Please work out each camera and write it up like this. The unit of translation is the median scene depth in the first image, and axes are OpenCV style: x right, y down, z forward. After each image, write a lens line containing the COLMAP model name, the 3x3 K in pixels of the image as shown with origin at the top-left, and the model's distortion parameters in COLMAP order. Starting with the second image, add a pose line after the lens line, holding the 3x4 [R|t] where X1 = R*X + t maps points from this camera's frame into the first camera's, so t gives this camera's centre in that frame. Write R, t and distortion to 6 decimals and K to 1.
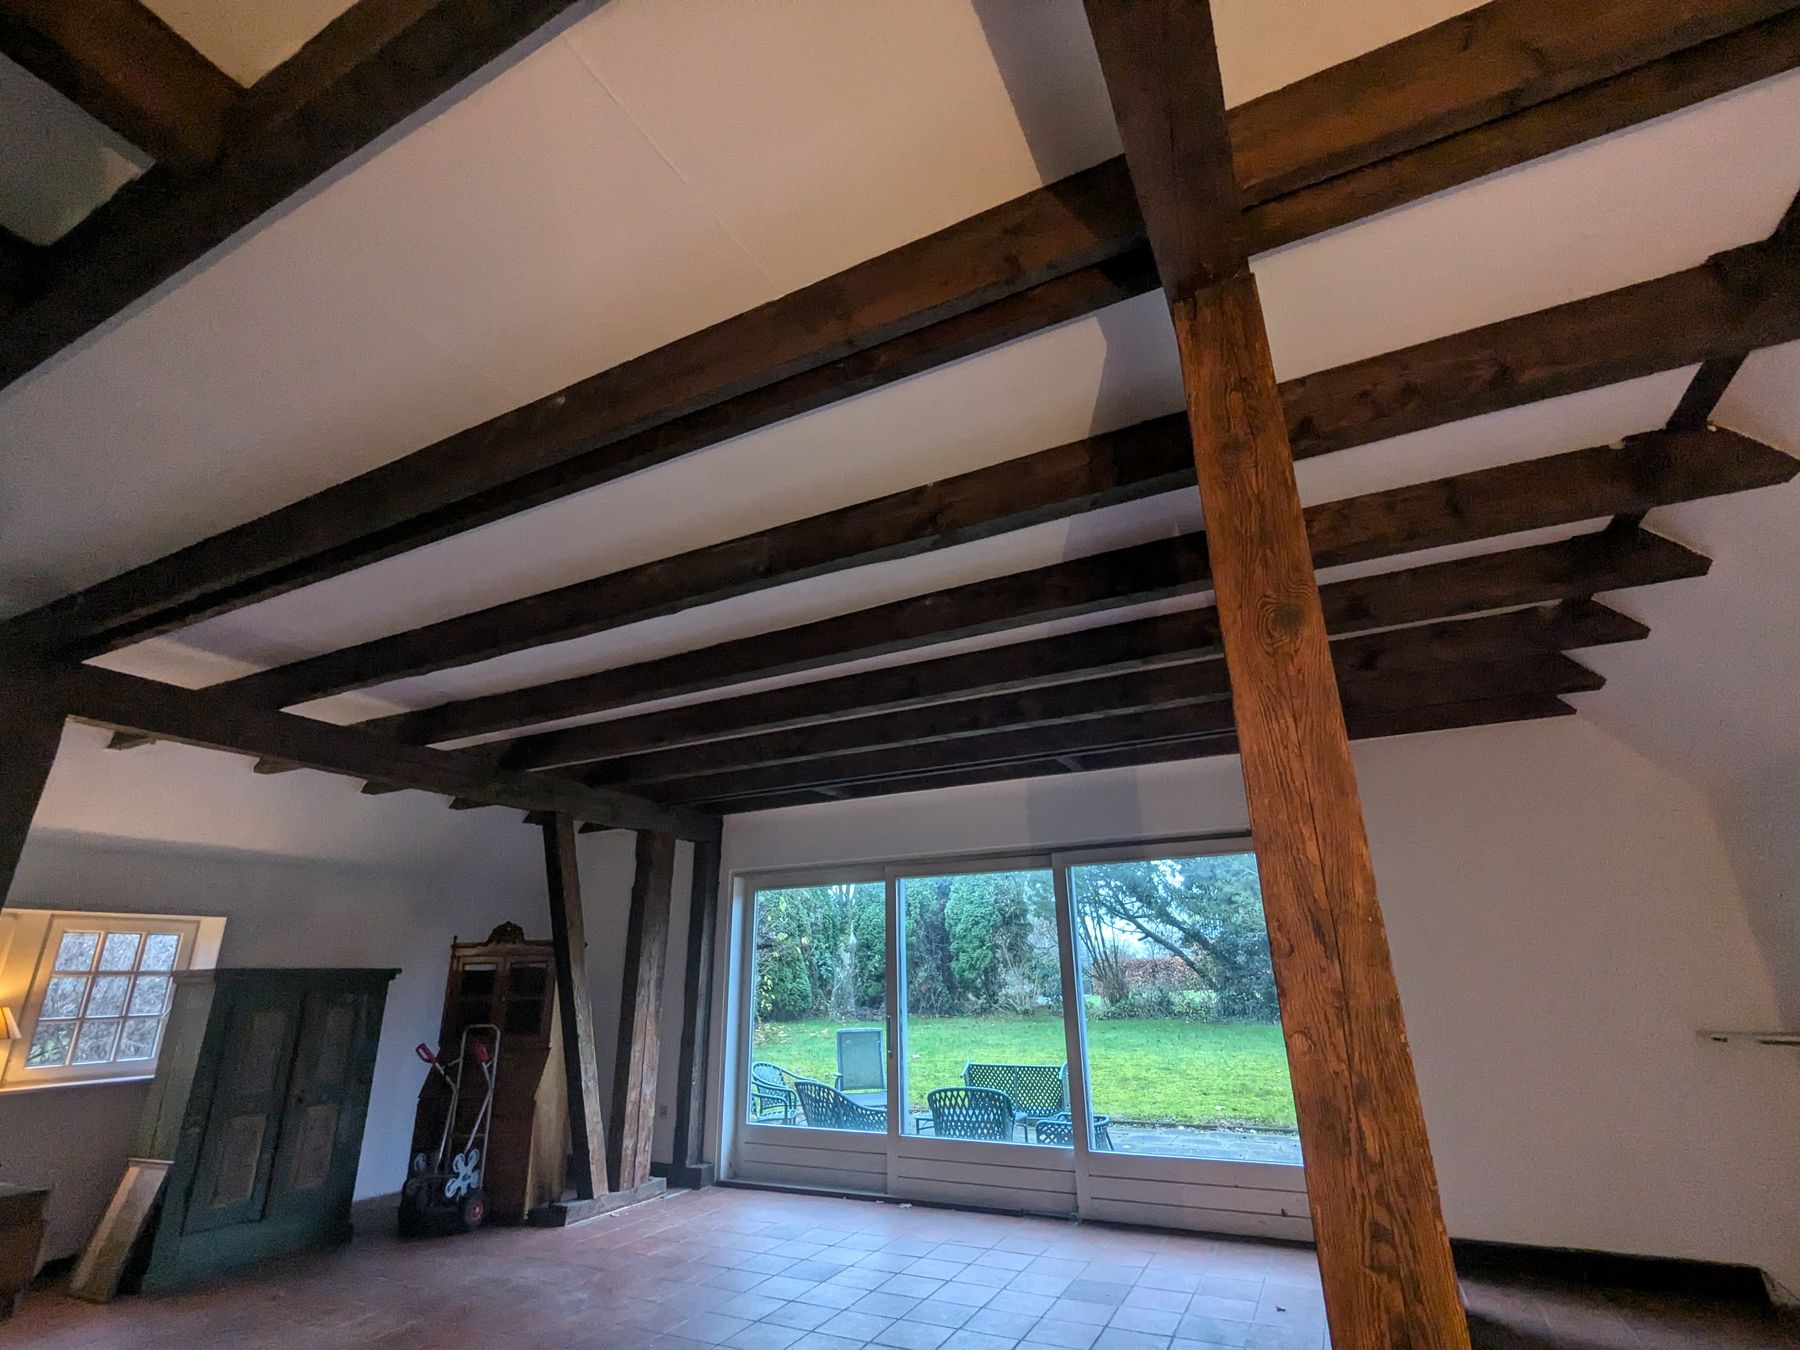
lens RADIAL K [[852.7, 0, 903.5], [0, 852.7, 673.7], [0, 0, 1]] dist [-0.009728, 0.006465]
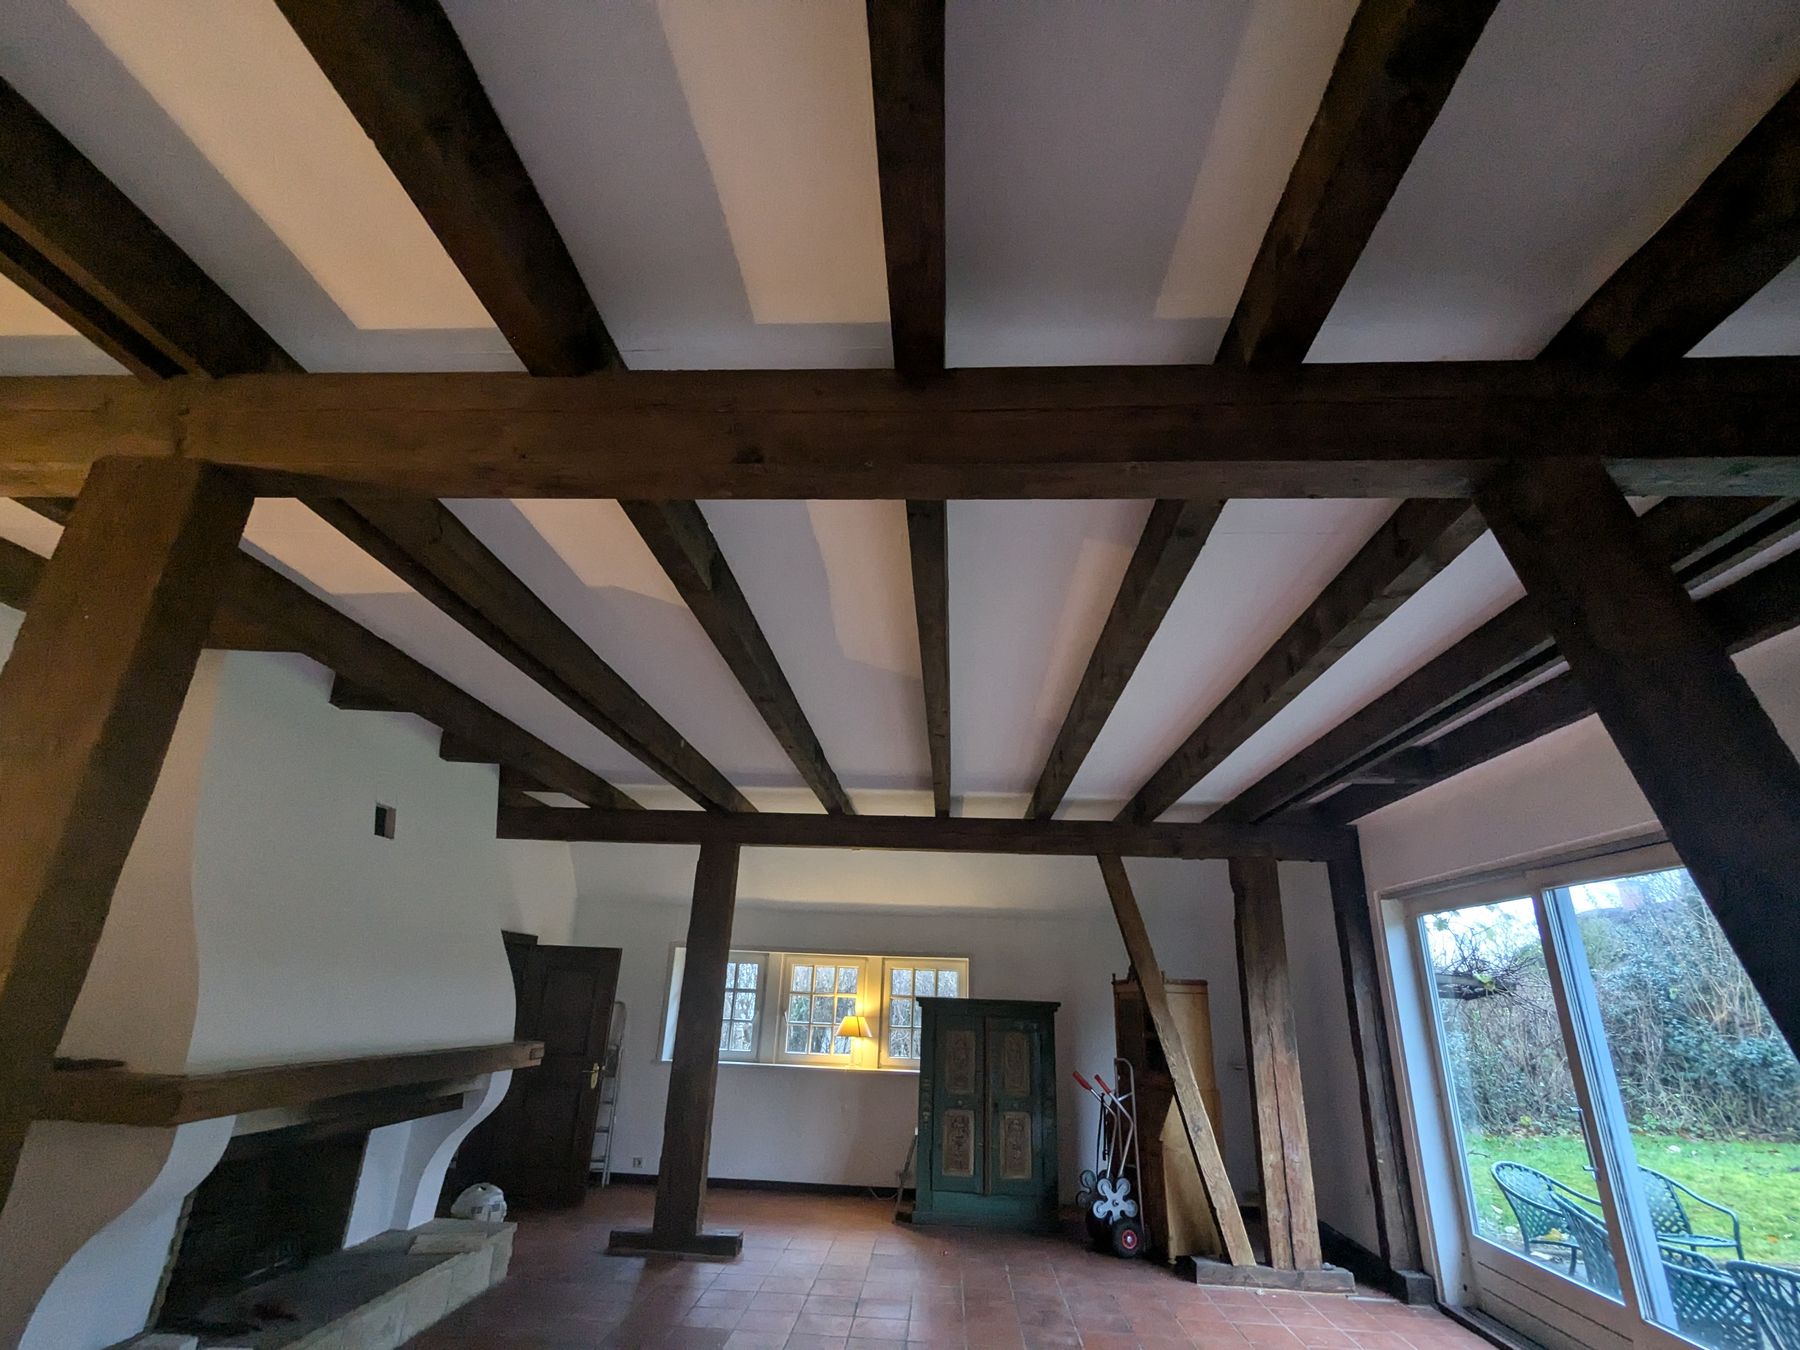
lens RADIAL K [[852.7, 0, 902.3], [0, 852.7, 677.4], [0, 0, 1]] dist [-0.009728, 0.006465]
pose [[0.392468, -0.291844, -0.872236, 0.443354], [0.269197, 0.943245, -0.194476, 0.093614], [0.879489, -0.158478, 0.448757, 0.345202]]
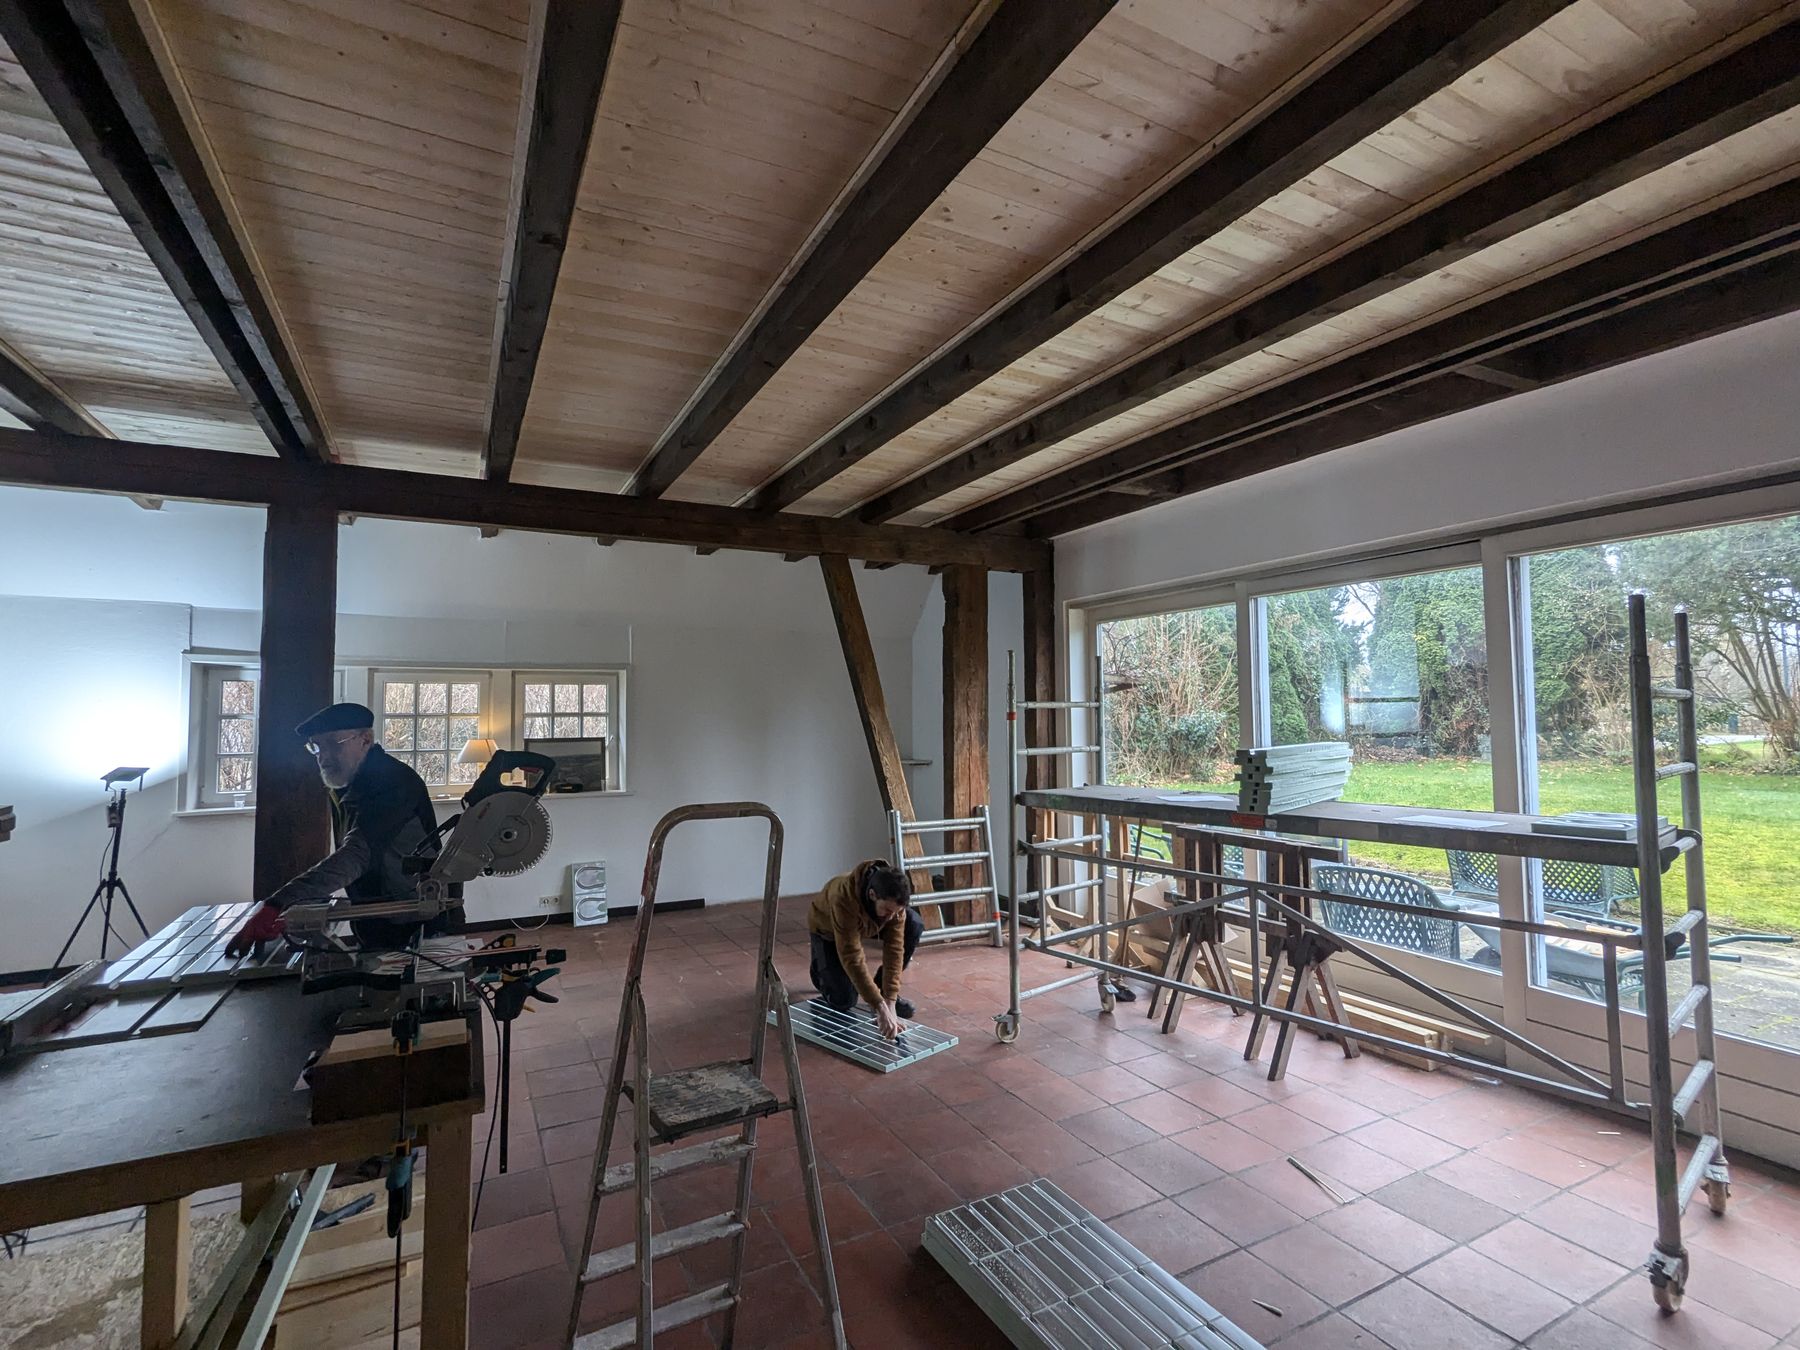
lens RADIAL K [[852.7, 0, 906.0], [0, 852.7, 667.1], [0, 0, 1]] dist [-0.009728, 0.006465]
pose [[0.813464, -0.022010, -0.581199, 0.191315], [0.190888, 0.954034, 0.231043, 0.079631], [0.549398, -0.298889, 0.780274, 0.273658]]
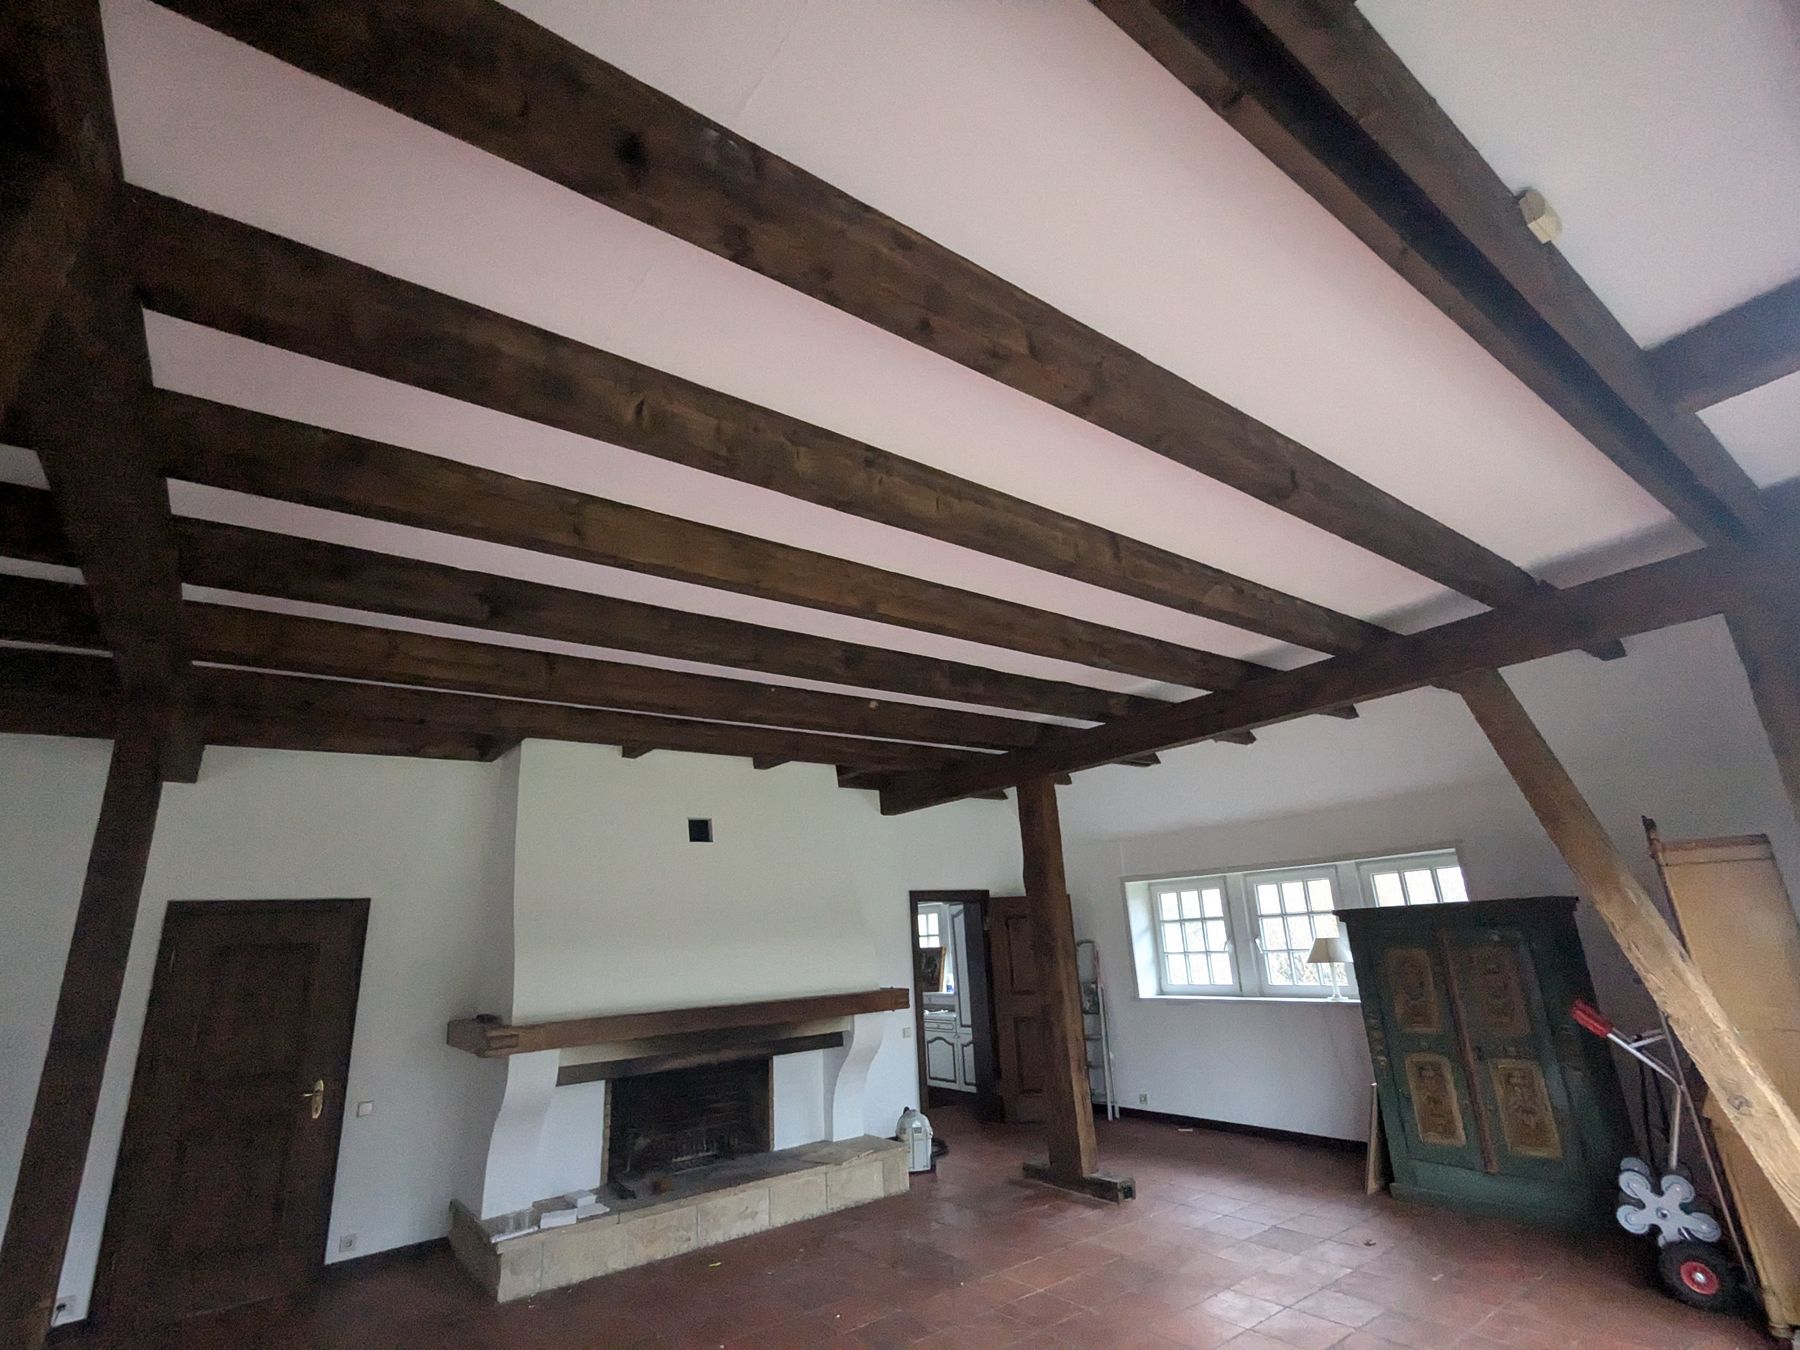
lens RADIAL K [[852.7, 0, 887.8], [0, 852.7, 662.9], [0, 0, 1]] dist [-0.009728, 0.006465]
pose [[-0.462068, -0.229981, -0.856506, 0.360709], [0.357767, 0.835375, -0.417316, 0.266243], [0.811478, -0.499257, -0.303720, 0.818090]]
